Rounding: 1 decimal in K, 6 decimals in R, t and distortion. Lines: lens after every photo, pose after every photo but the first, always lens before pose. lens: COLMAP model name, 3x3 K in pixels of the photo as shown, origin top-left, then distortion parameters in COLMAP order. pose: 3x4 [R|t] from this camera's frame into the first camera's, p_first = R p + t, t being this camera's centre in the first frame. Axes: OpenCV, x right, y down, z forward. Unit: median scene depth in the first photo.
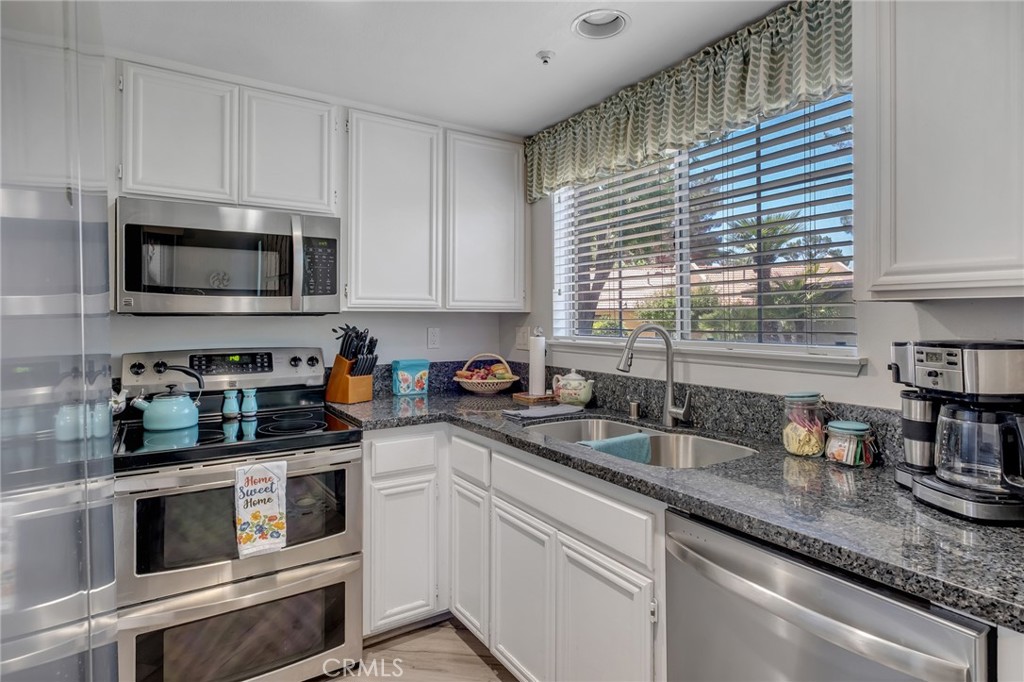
lens RADIAL K [[542.0, 0, 513.9], [0, 542.0, 323.1], [0, 0, 1]] dist [0.000114, -0.000579]
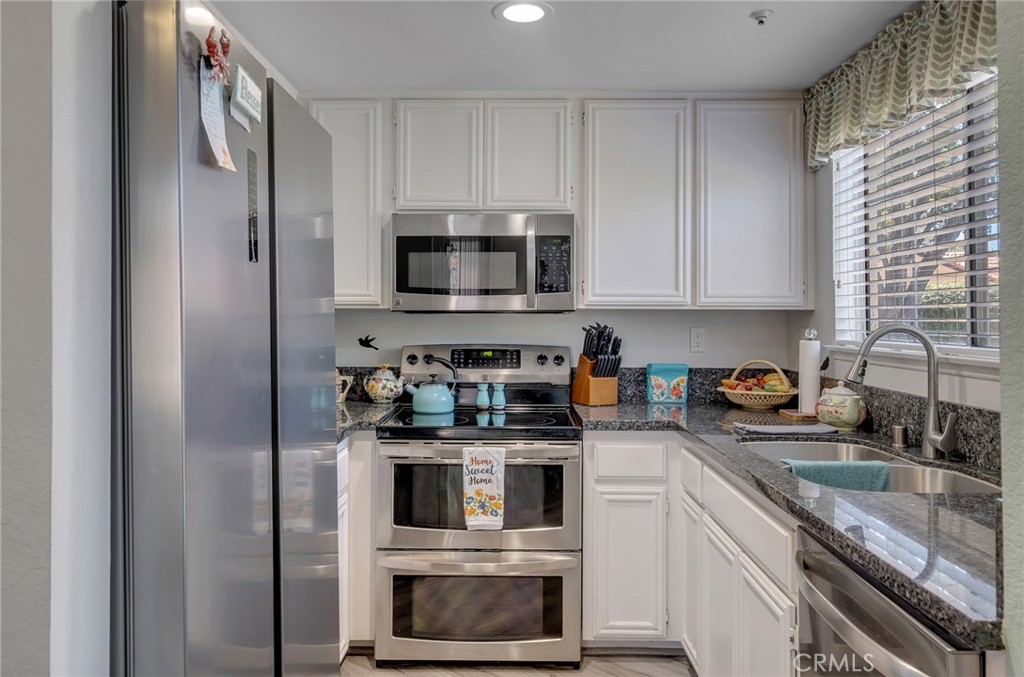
lens RADIAL K [[745.8, 0, 511.3], [0, 745.8, 331.1], [0, 0, 1]] dist [-0.010518, 0.007263]
pose [[0.830003, 0.014364, -0.557573, 0.344491], [-0.009580, 0.999888, 0.011498, 0.003909], [0.557676, -0.004202, 0.830048, -0.187274]]
